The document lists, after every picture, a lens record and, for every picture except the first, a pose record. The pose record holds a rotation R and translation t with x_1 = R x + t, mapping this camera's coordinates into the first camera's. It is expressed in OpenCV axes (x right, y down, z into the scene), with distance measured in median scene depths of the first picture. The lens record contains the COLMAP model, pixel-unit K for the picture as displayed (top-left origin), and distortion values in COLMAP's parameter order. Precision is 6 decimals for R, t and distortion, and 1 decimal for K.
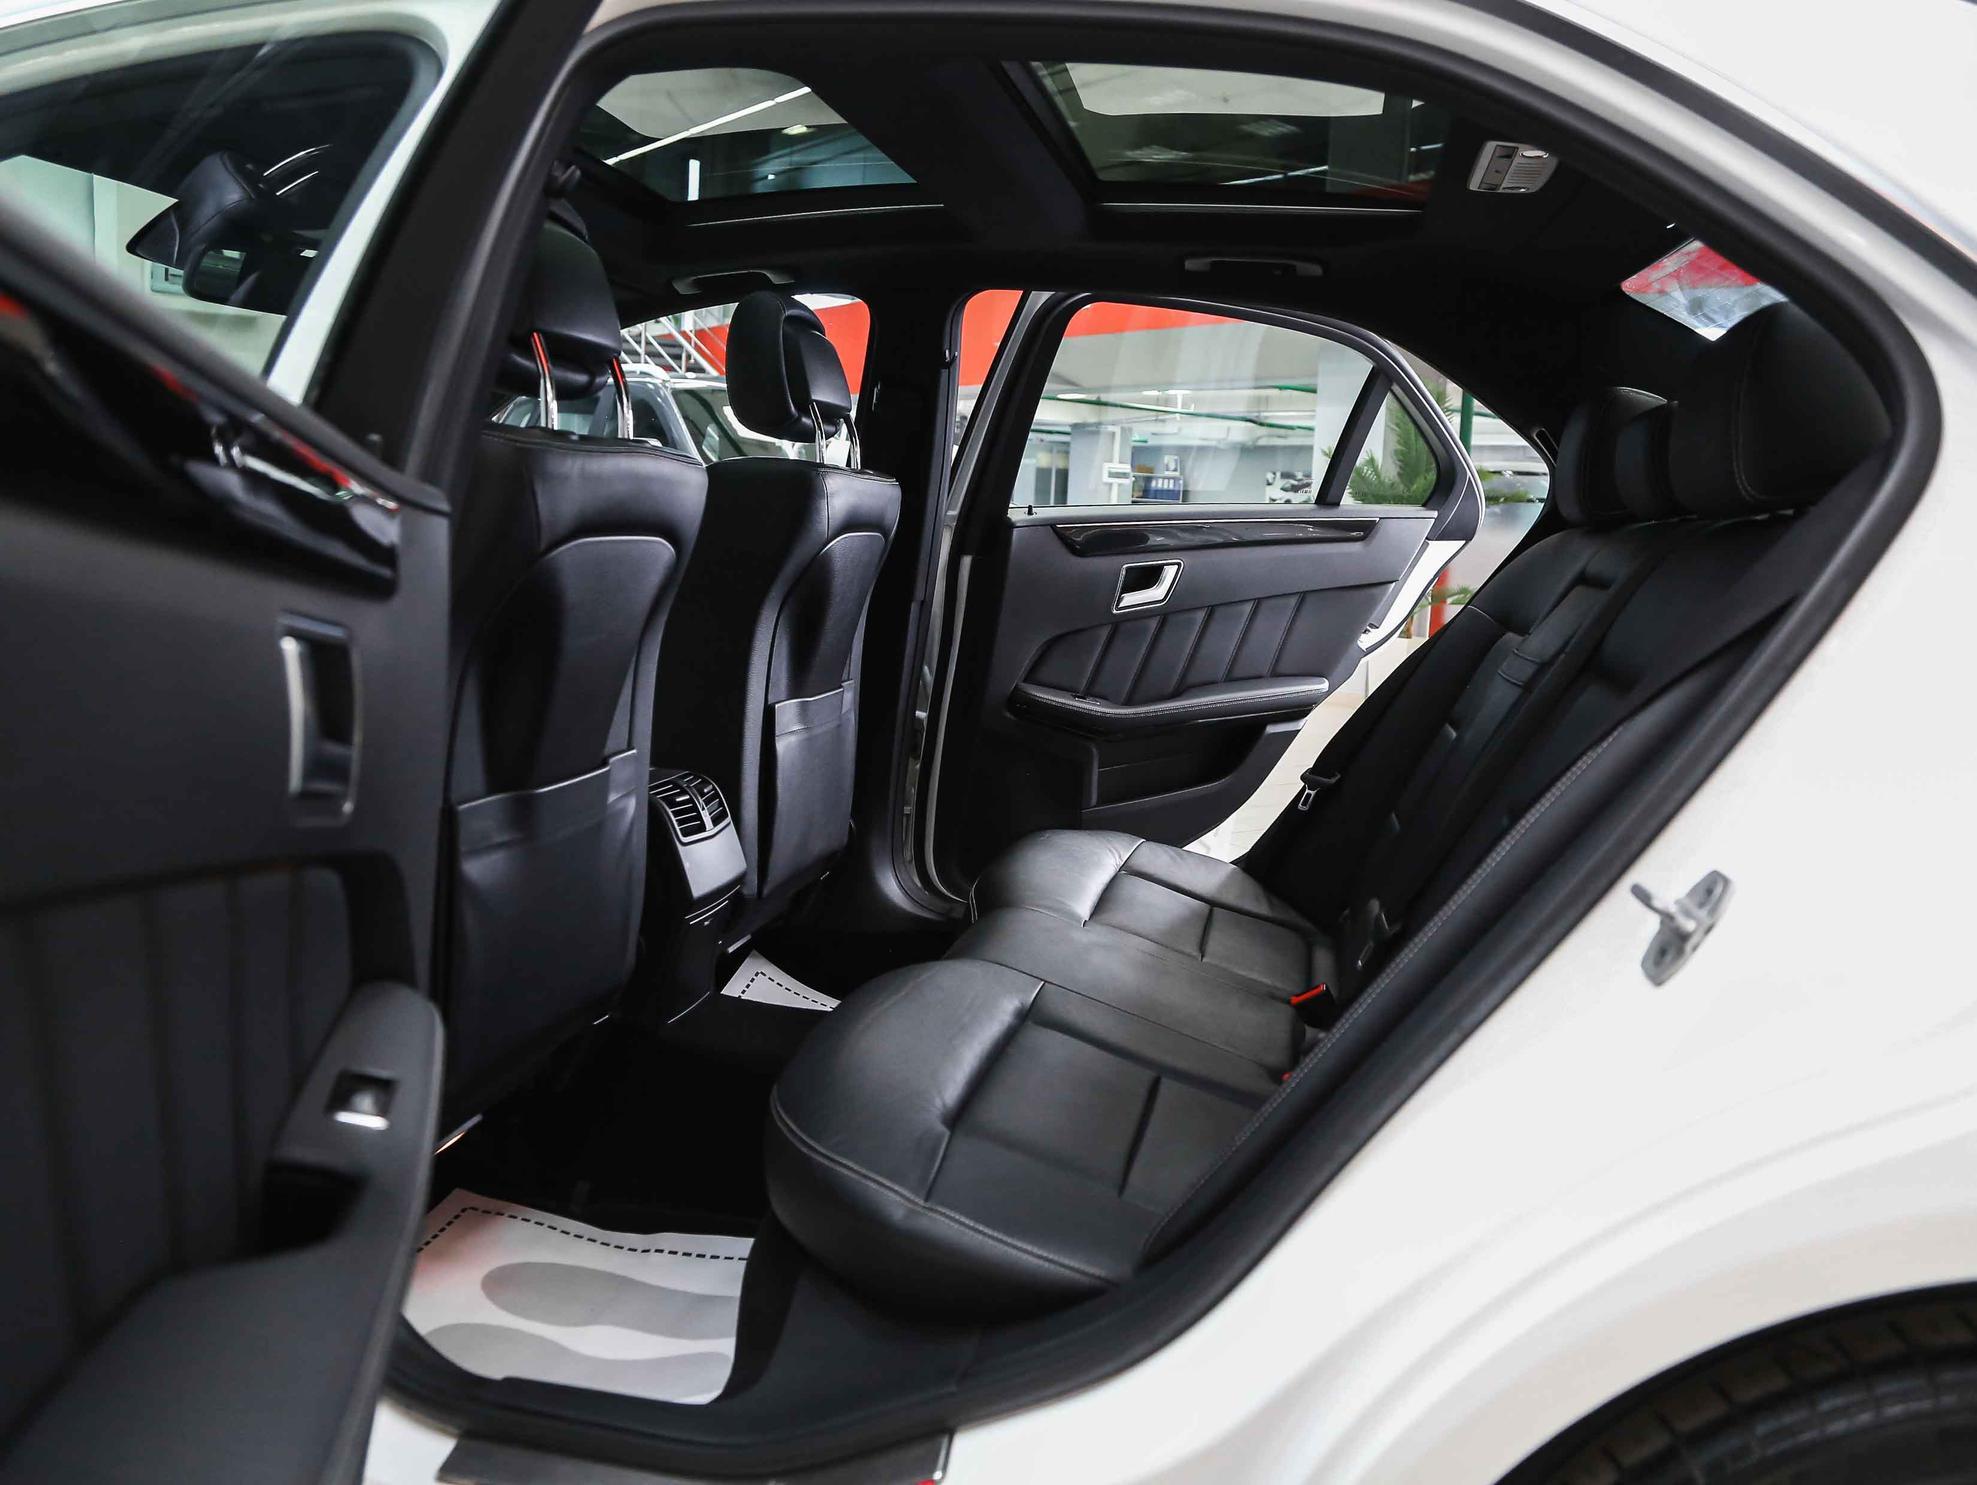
lens RADIAL K [[1689.6, 0, 988.5], [0, 1689.6, 742.5], [0, 0, 1]] dist [-0.193917, -0.005227]
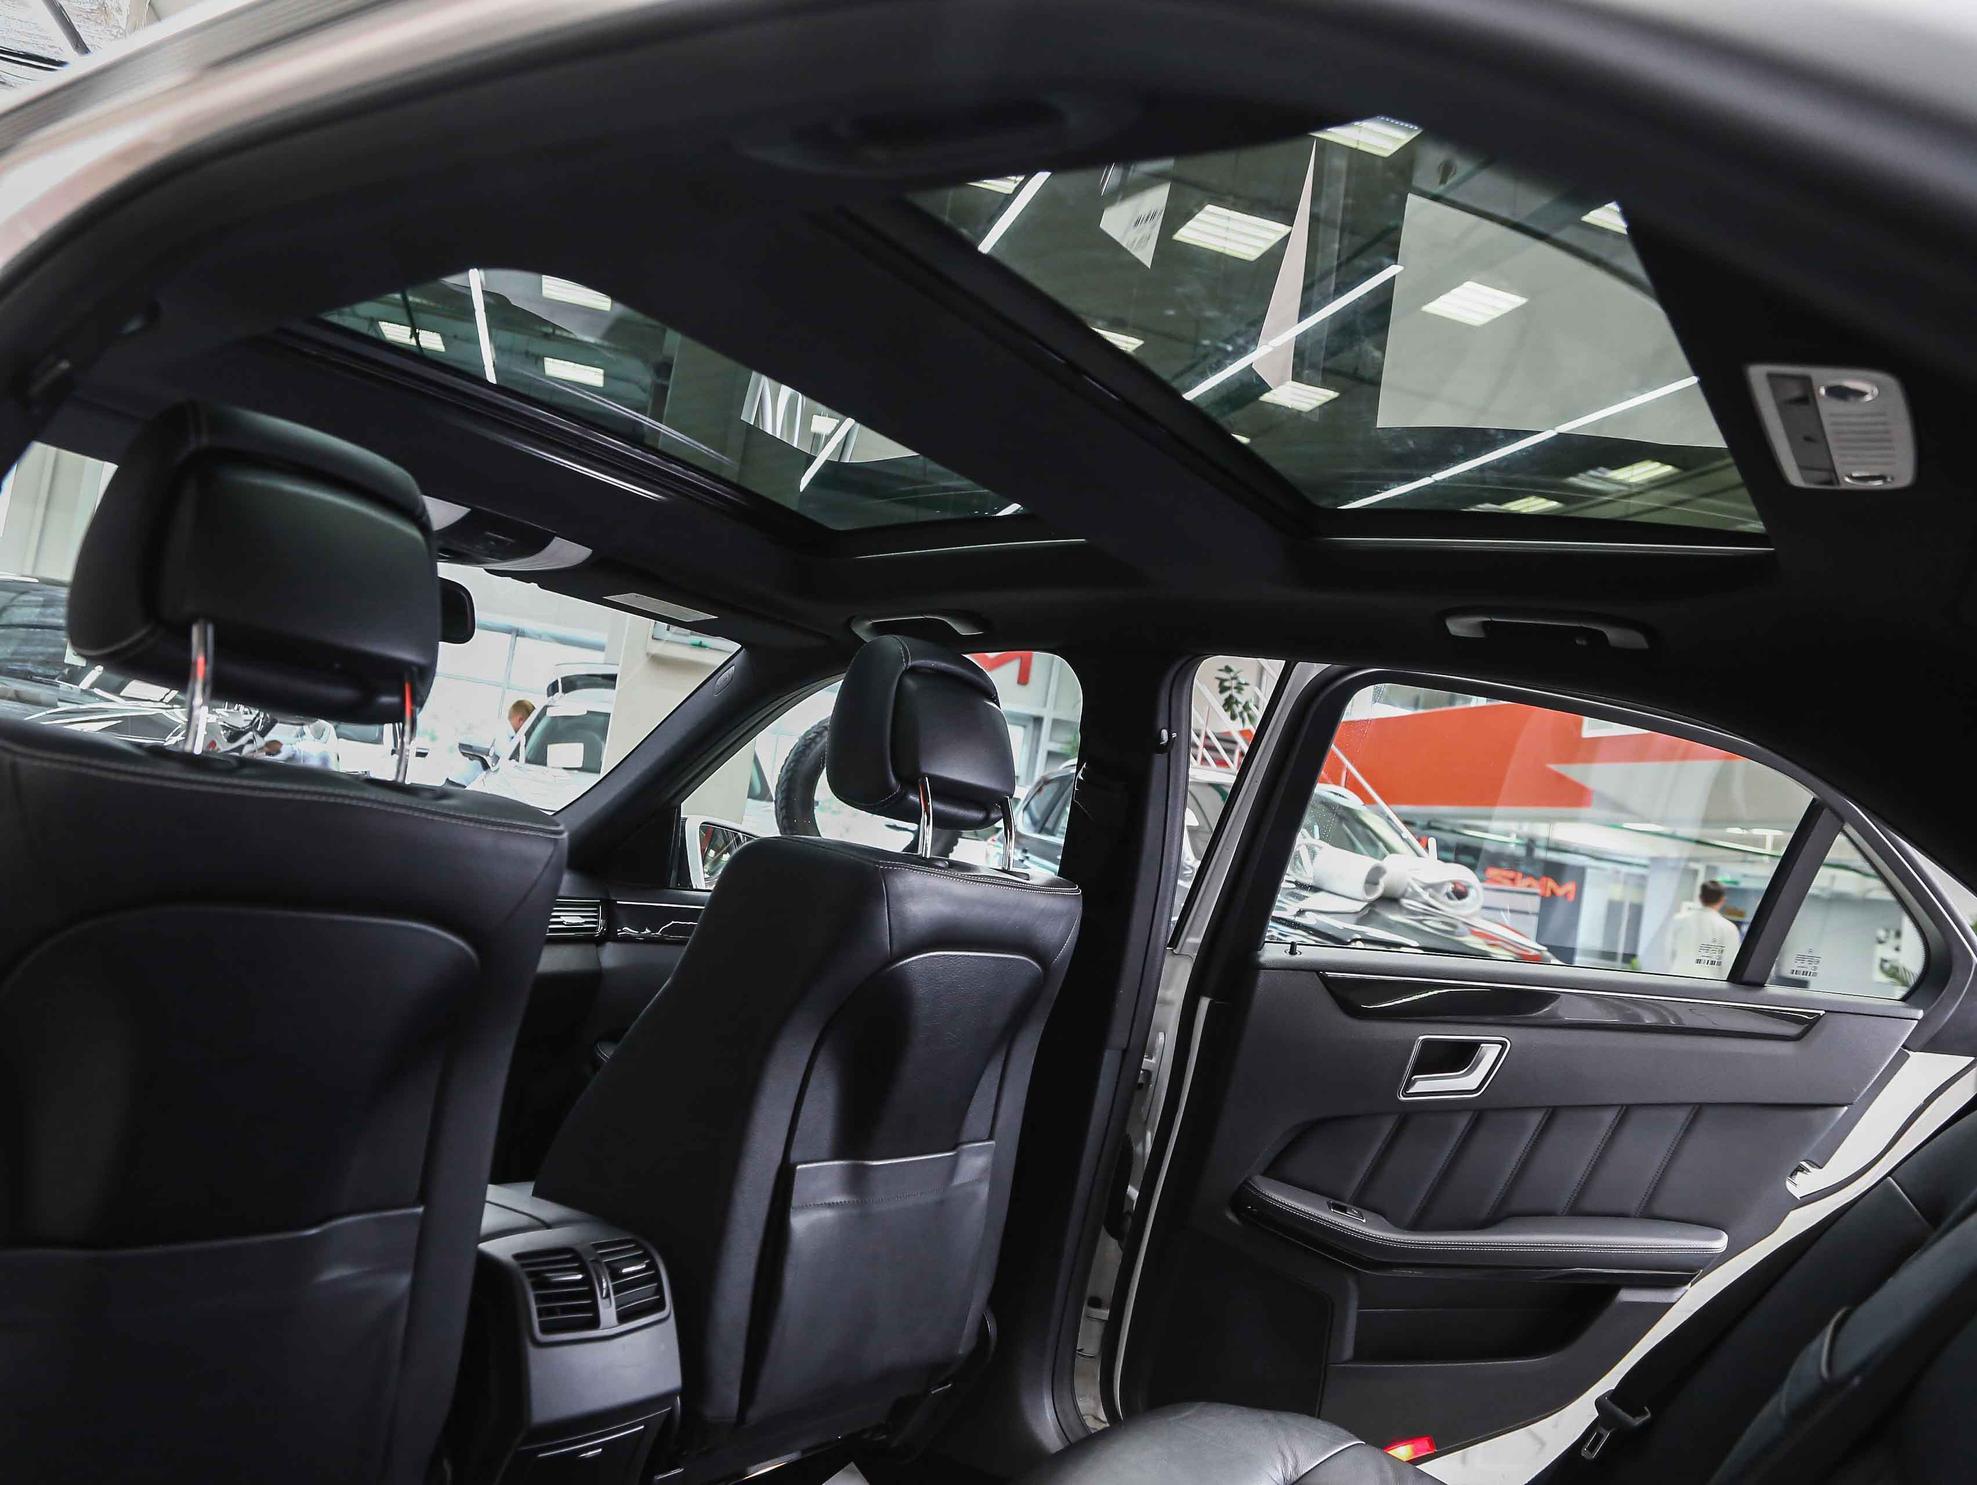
lens RADIAL K [[1555.0, 0, 988.5], [0, 1555.0, 742.5], [0, 0, 1]] dist [-0.110721, 0.048374]
pose [[0.913145, 0.066762, -0.402130, 0.170088], [-0.160795, 0.965499, -0.204836, -0.061431], [0.374581, 0.251705, 0.892375, 0.295523]]
